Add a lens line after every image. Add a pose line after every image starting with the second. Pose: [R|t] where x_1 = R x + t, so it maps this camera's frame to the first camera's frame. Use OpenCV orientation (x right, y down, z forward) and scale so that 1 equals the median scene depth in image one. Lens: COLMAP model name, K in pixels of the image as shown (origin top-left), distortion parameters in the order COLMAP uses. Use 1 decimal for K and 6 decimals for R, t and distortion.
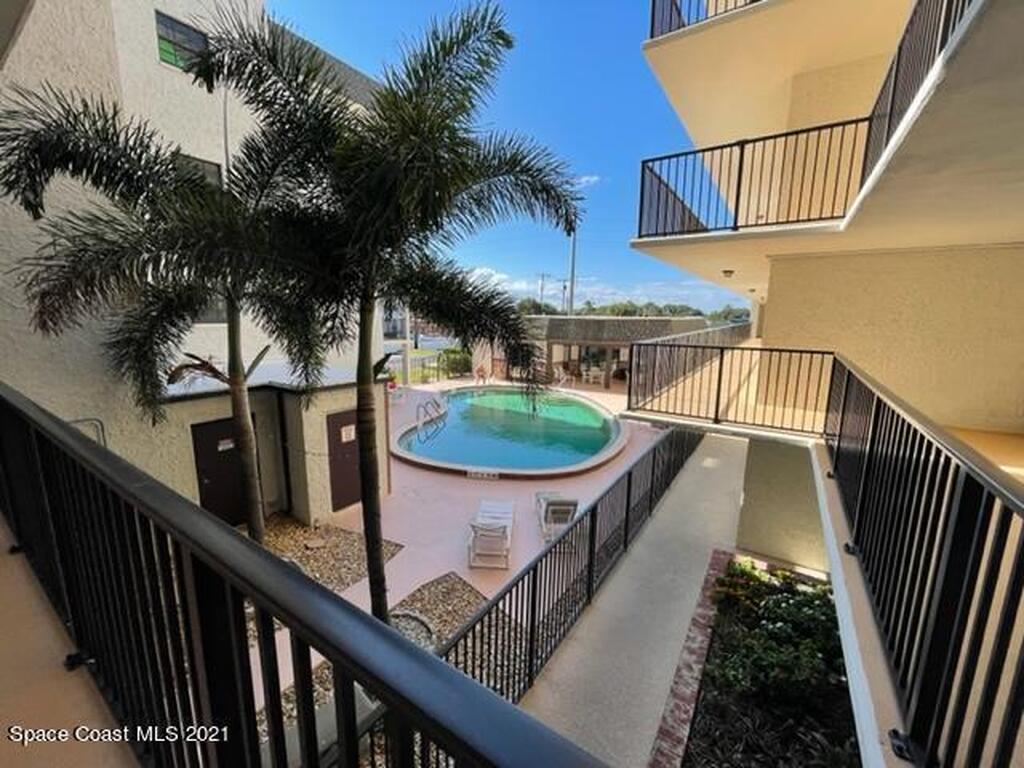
lens RADIAL K [[414.3, 0, 512.0], [0, 414.3, 384.0], [0, 0, 1]] dist [0.000018, -0.000270]
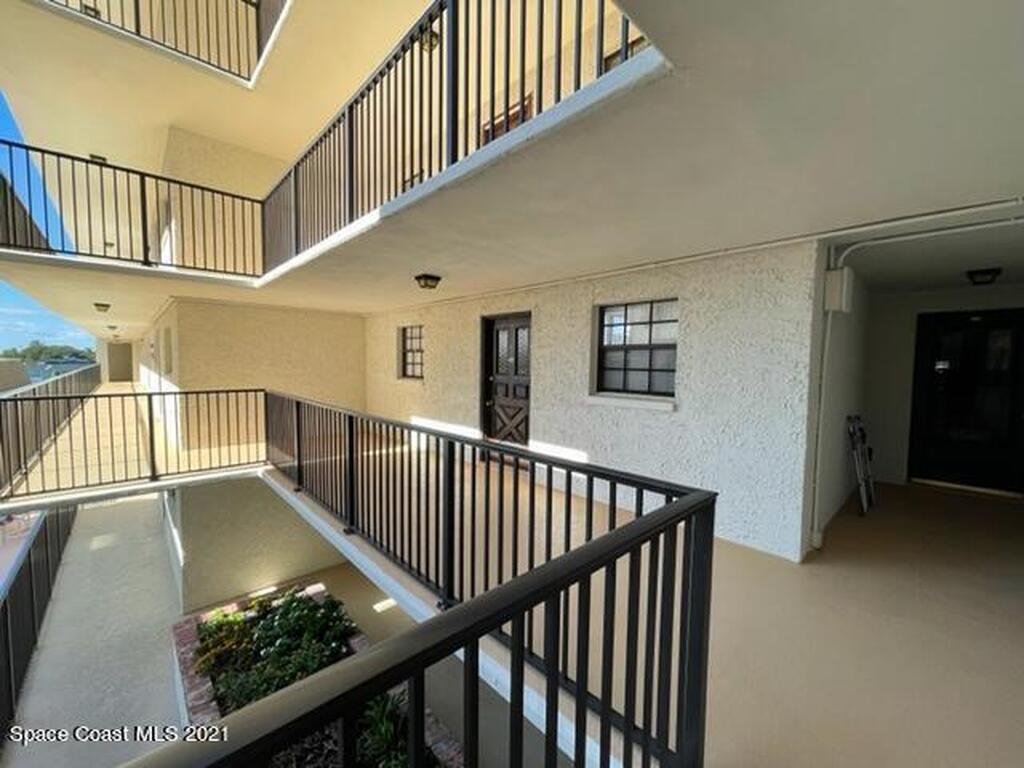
lens RADIAL K [[414.3, 0, 512.0], [0, 414.3, 384.0], [0, 0, 1]] dist [0.000018, -0.000270]
pose [[0.219723, -0.063106, 0.973519, -0.184845], [0.153763, 0.987673, 0.029319, -0.017194], [-0.963369, 0.143249, 0.226718, 0.058460]]
